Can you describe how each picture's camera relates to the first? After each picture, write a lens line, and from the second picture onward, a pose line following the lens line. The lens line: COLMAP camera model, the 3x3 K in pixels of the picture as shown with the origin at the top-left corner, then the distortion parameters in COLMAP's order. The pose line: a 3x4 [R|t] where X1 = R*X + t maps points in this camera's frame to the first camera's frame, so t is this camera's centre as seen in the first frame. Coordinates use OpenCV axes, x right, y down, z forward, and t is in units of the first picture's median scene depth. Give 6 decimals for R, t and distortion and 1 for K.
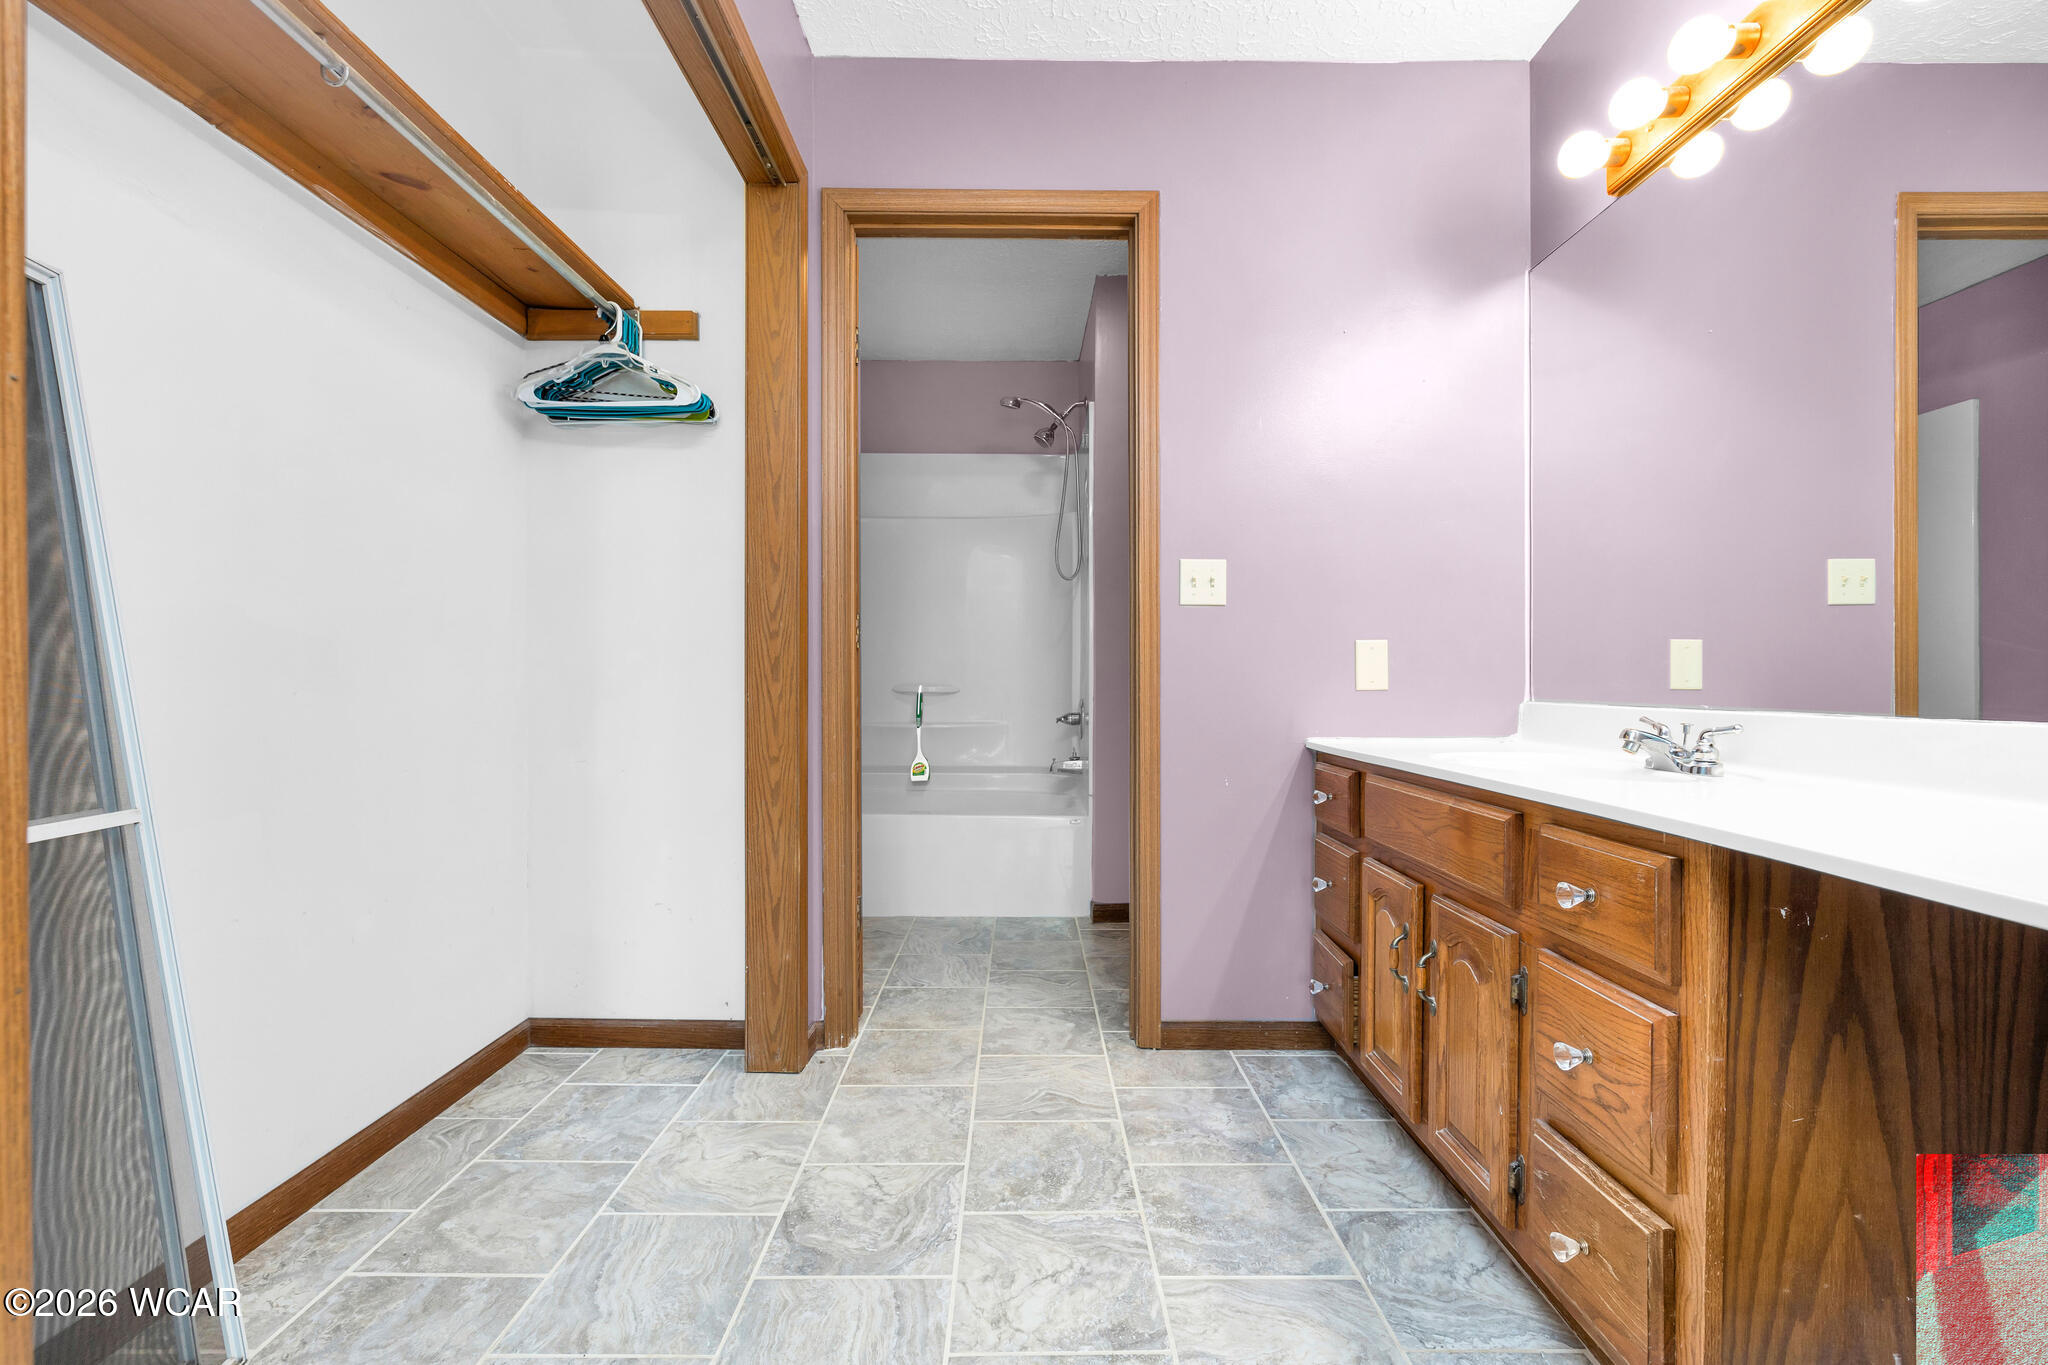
lens RADIAL K [[855.9, 0, 1027.2], [0, 855.9, 681.3], [0, 0, 1]] dist [-0.001550, -0.000101]
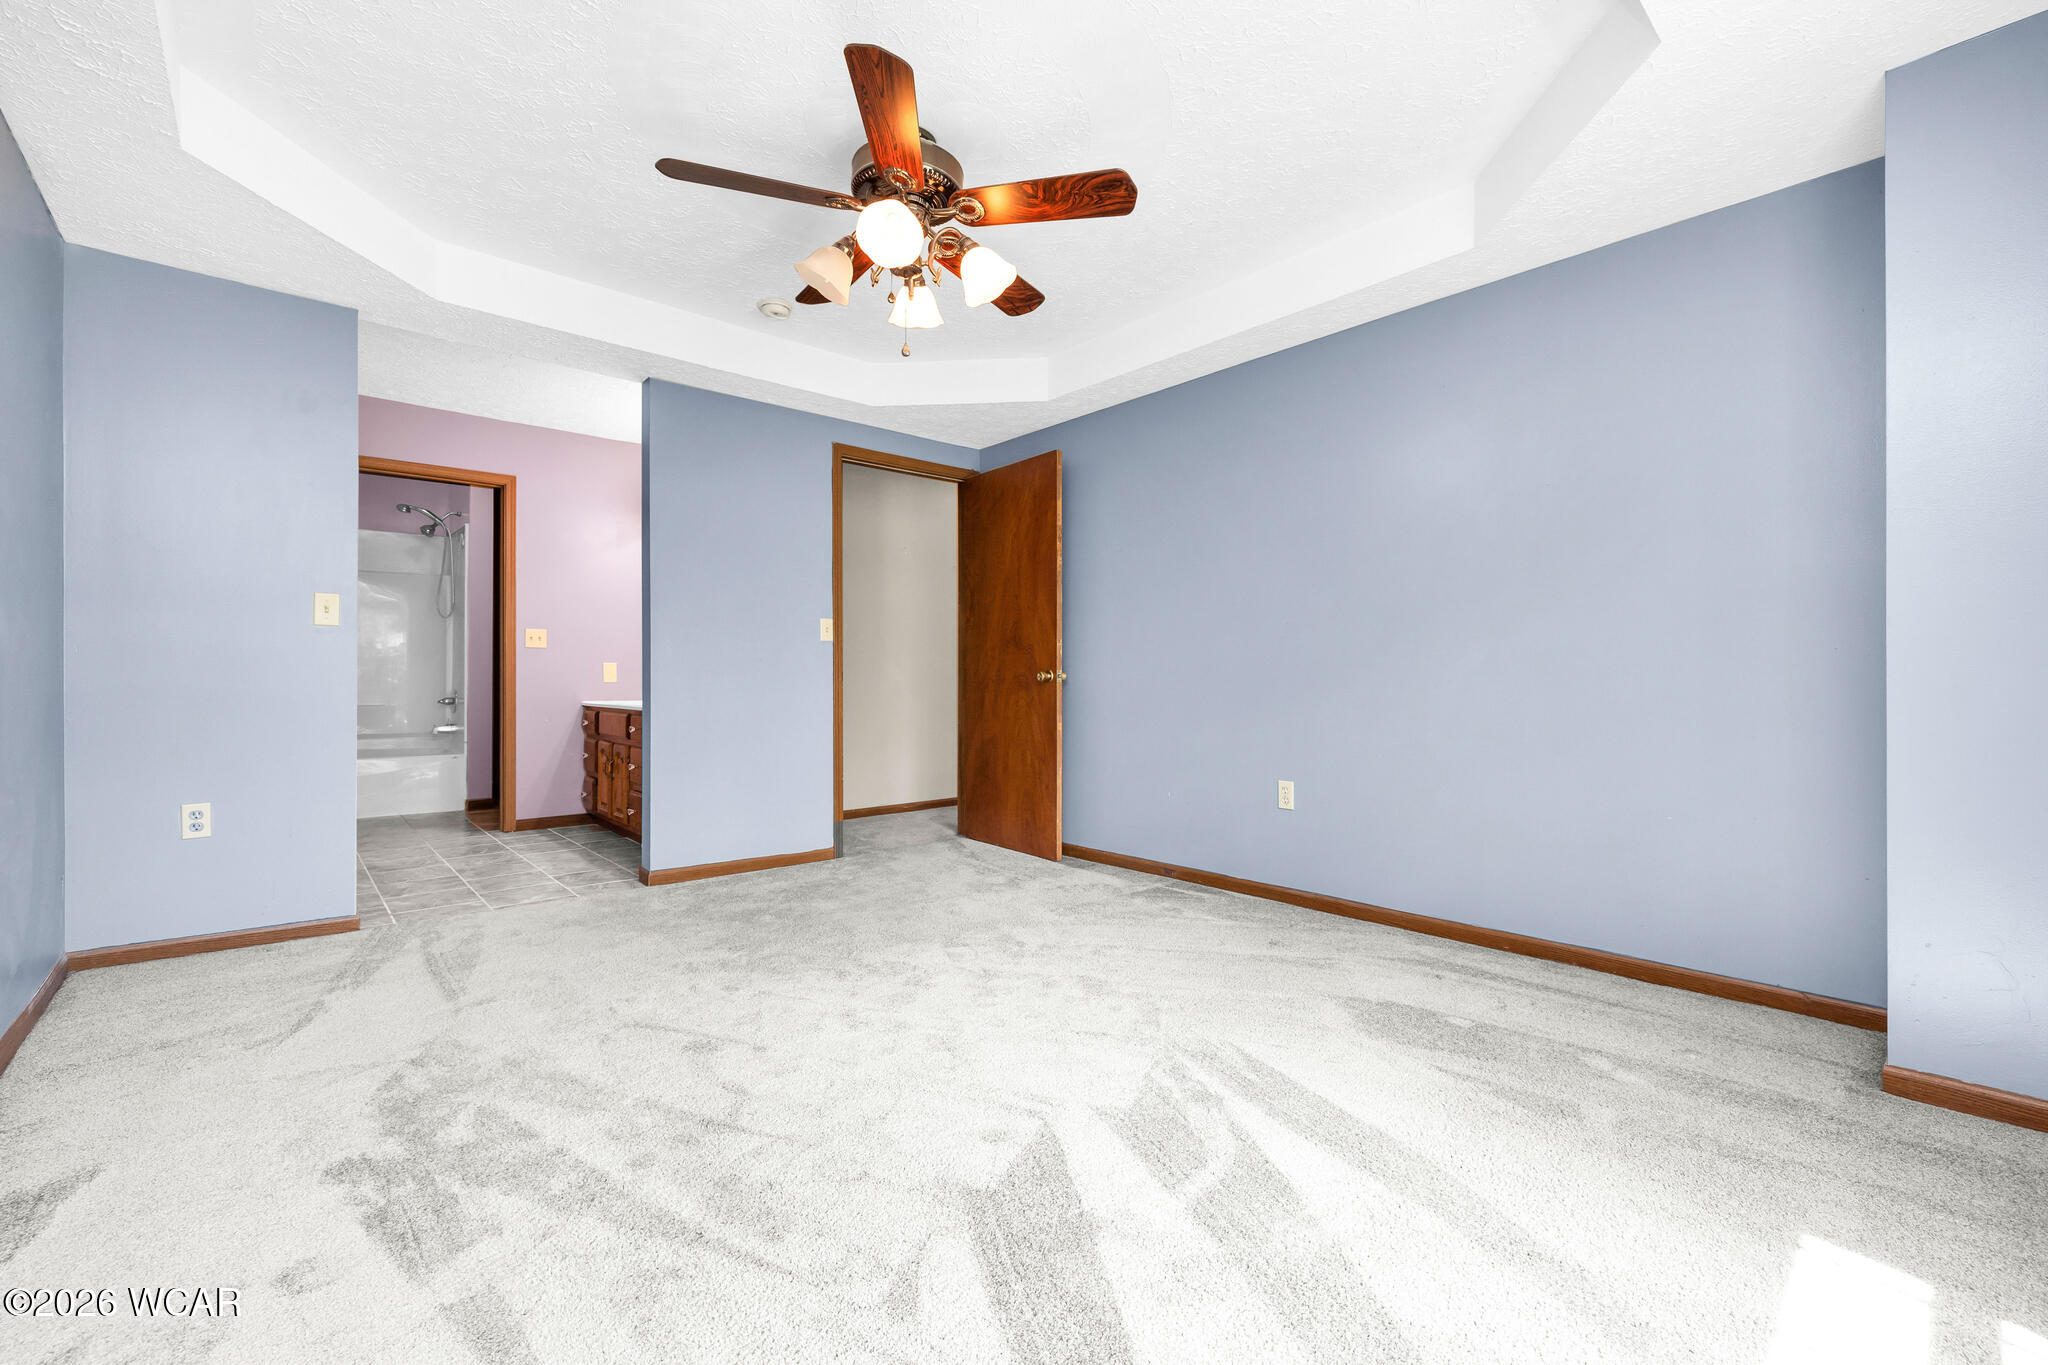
lens RADIAL K [[855.9, 0, 1027.2], [0, 855.9, 681.3], [0, 0, 1]] dist [-0.001550, -0.000101]
pose [[0.749154, 0.000678, 0.662395, -0.358396], [-0.002792, 0.999994, 0.002135, -0.001436], [-0.662389, -0.003449, 0.749152, -1.745113]]
